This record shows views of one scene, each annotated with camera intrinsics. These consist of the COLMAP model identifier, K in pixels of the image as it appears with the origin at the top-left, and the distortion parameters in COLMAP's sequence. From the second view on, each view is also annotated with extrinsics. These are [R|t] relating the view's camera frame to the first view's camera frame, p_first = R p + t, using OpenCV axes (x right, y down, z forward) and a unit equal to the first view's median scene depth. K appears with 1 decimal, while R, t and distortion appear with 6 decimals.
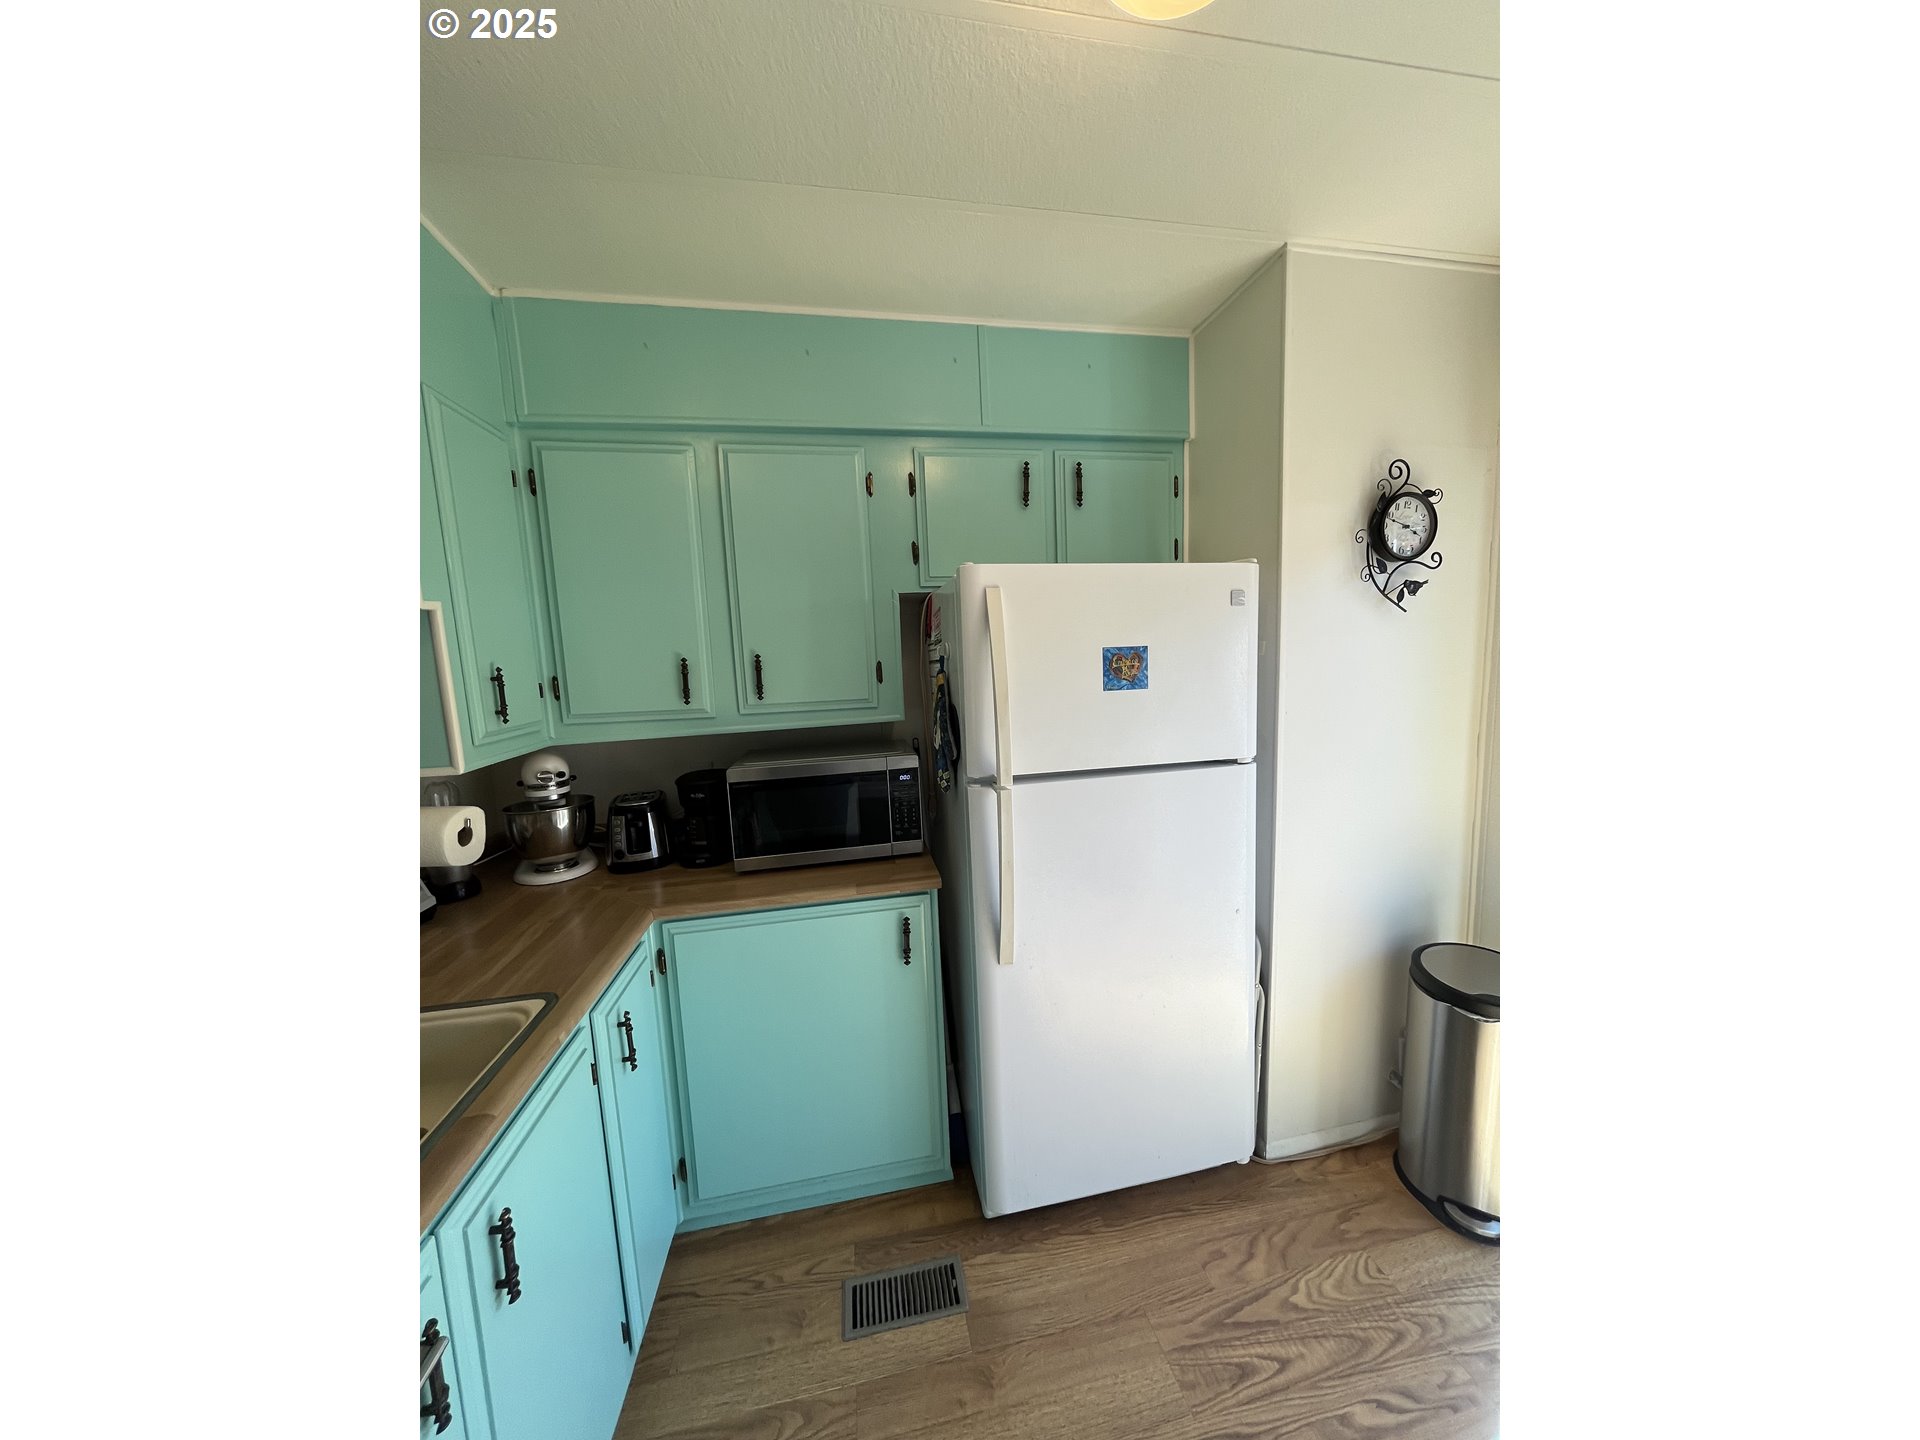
lens RADIAL K [[614.6, 0, 960.0], [0, 614.6, 720.0], [0, 0, 1]] dist [0.000767, -0.000004]
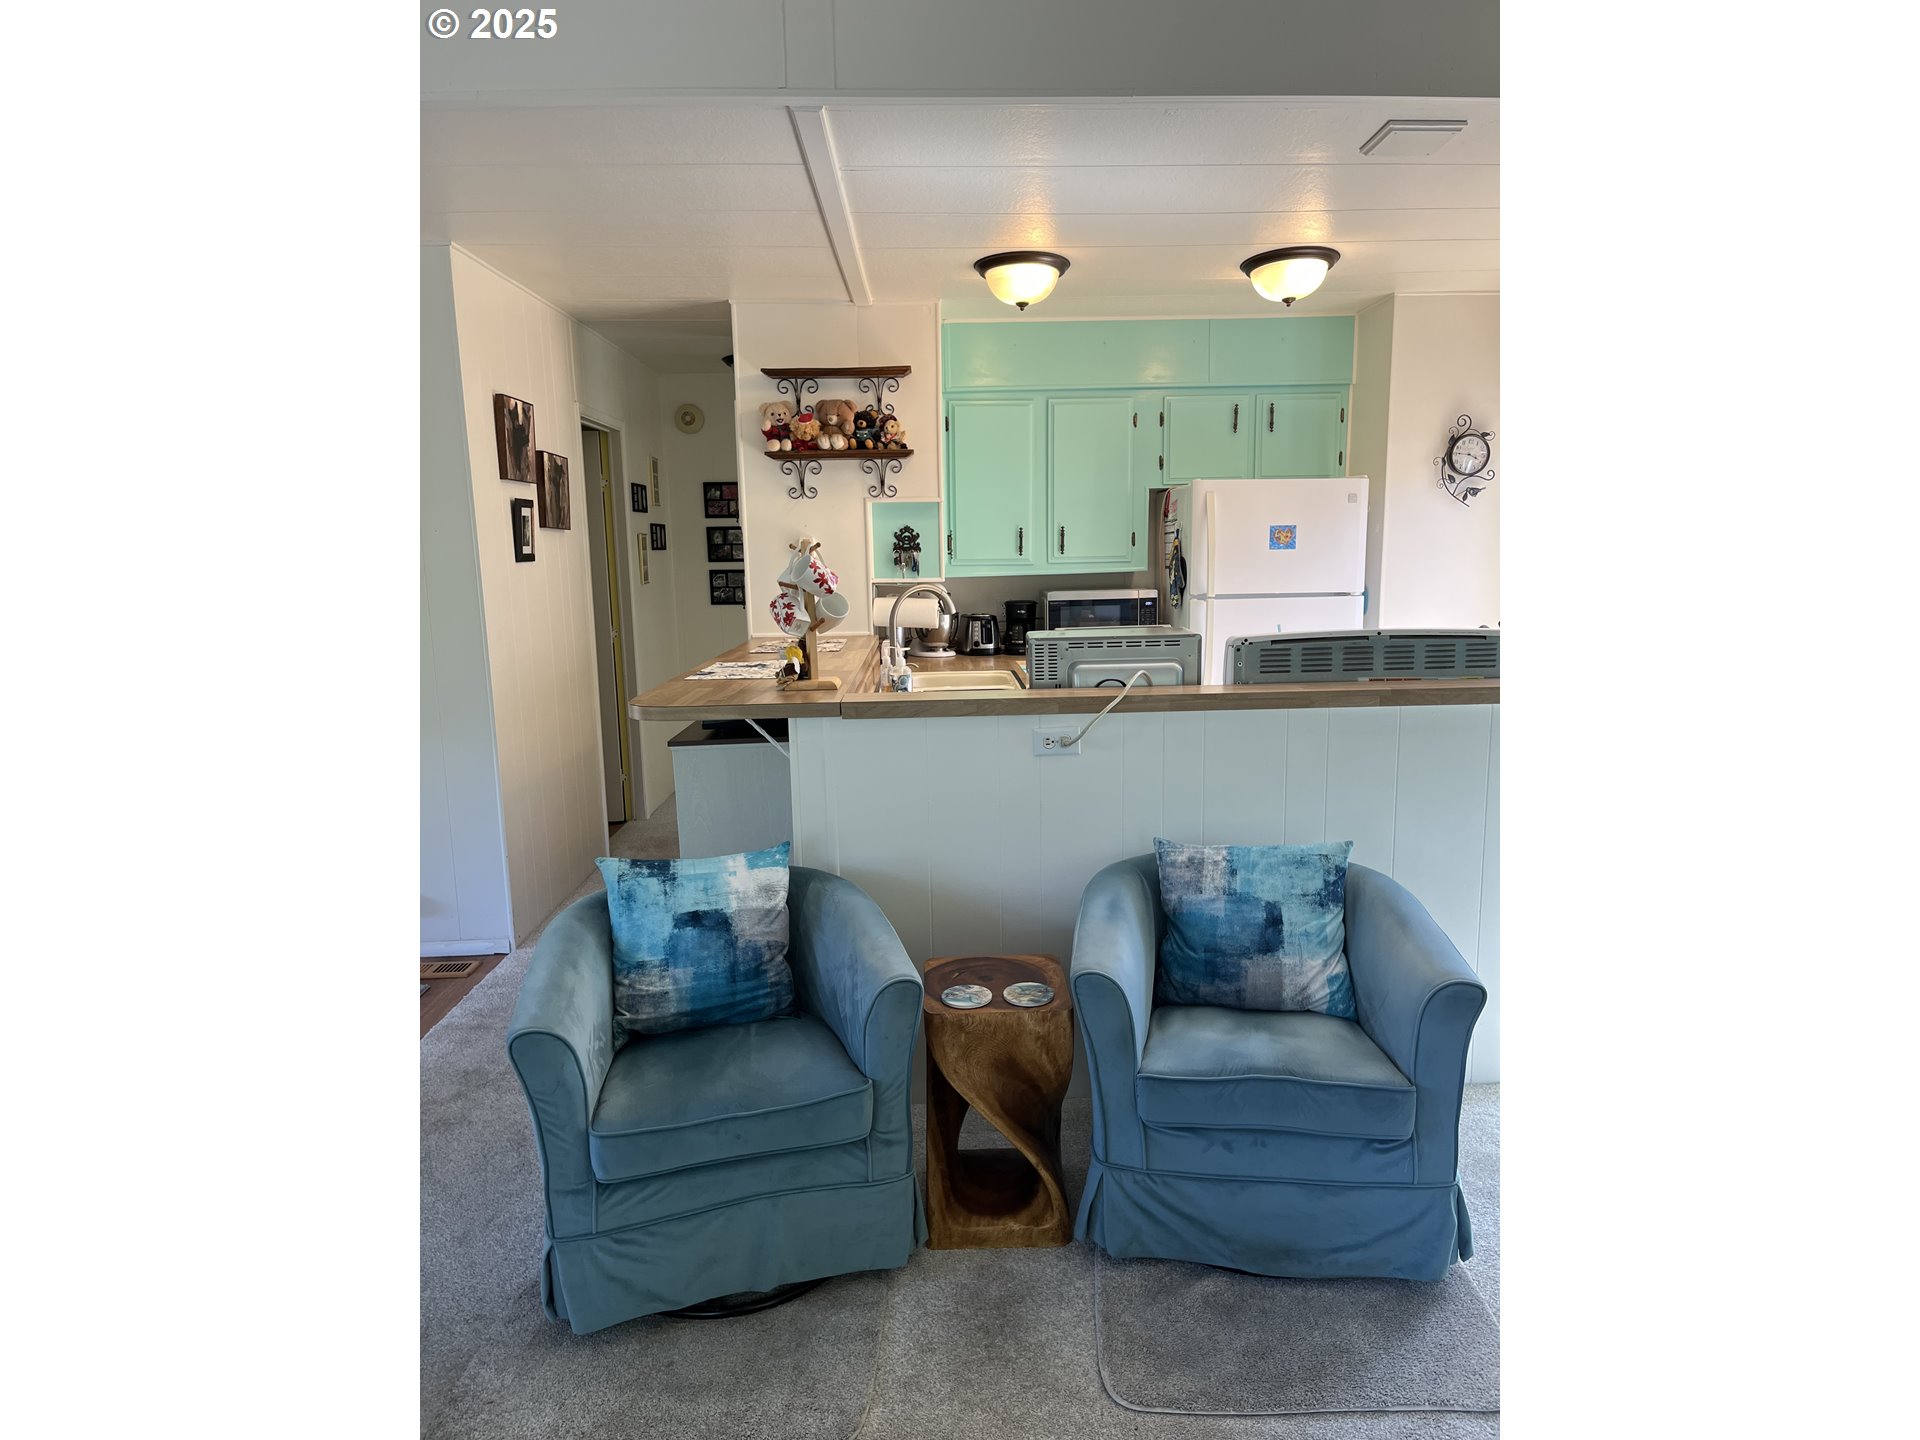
lens RADIAL K [[1073.5, 0, 960.0], [0, 1073.5, 720.0], [0, 0, 1]] dist [0.020056, -0.000099]
pose [[0.985146, 0.048672, -0.164679, -0.103179], [-0.037597, 0.996858, 0.069712, 0.233337], [0.167555, -0.062485, 0.983881, -2.023245]]
